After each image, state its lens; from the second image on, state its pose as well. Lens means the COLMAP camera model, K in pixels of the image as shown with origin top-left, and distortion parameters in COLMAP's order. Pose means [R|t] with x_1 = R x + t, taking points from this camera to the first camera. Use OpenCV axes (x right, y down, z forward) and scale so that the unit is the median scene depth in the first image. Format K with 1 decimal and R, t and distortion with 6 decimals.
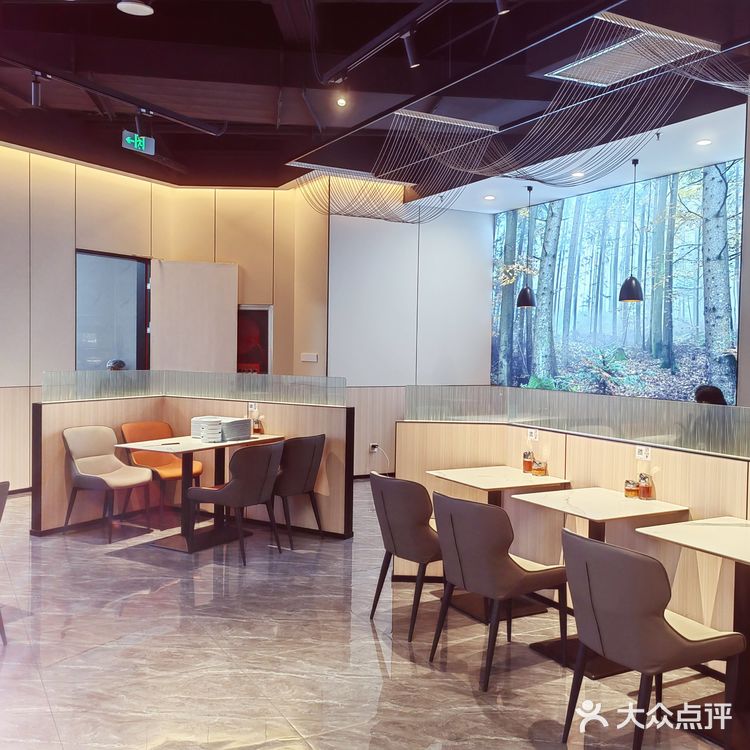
lens RADIAL K [[787.1, 0, 375.0], [0, 787.1, 375.0], [0, 0, 1]] dist [0.008915, -0.003113]
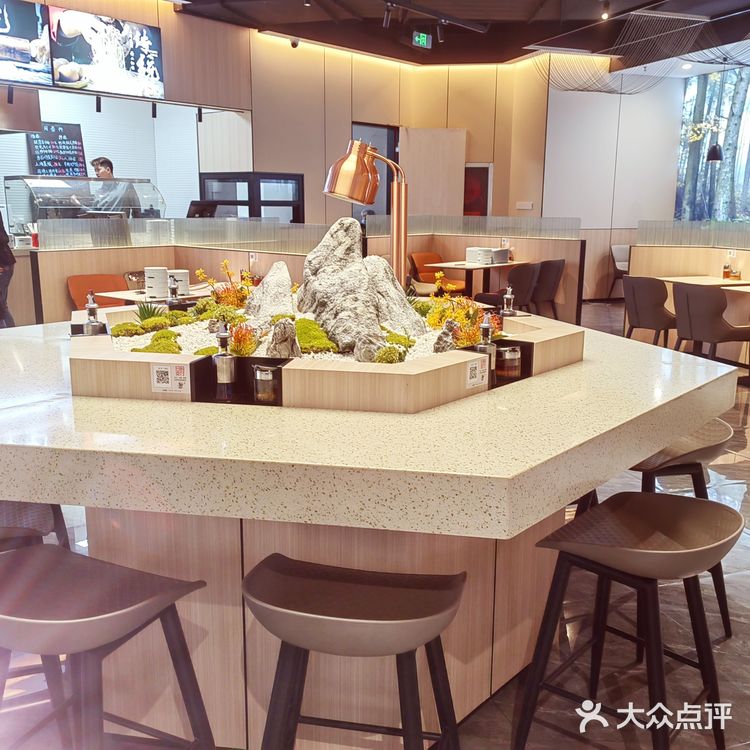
lens RADIAL K [[787.9, 0, 375.0], [0, 787.9, 375.0], [0, 0, 1]] dist [0.013970, -0.036201]
pose [[0.986788, 0.023890, -0.160246, -0.113112], [0.005119, 0.983978, 0.178218, 0.017915], [0.161936, -0.176684, 0.970855, -0.303371]]
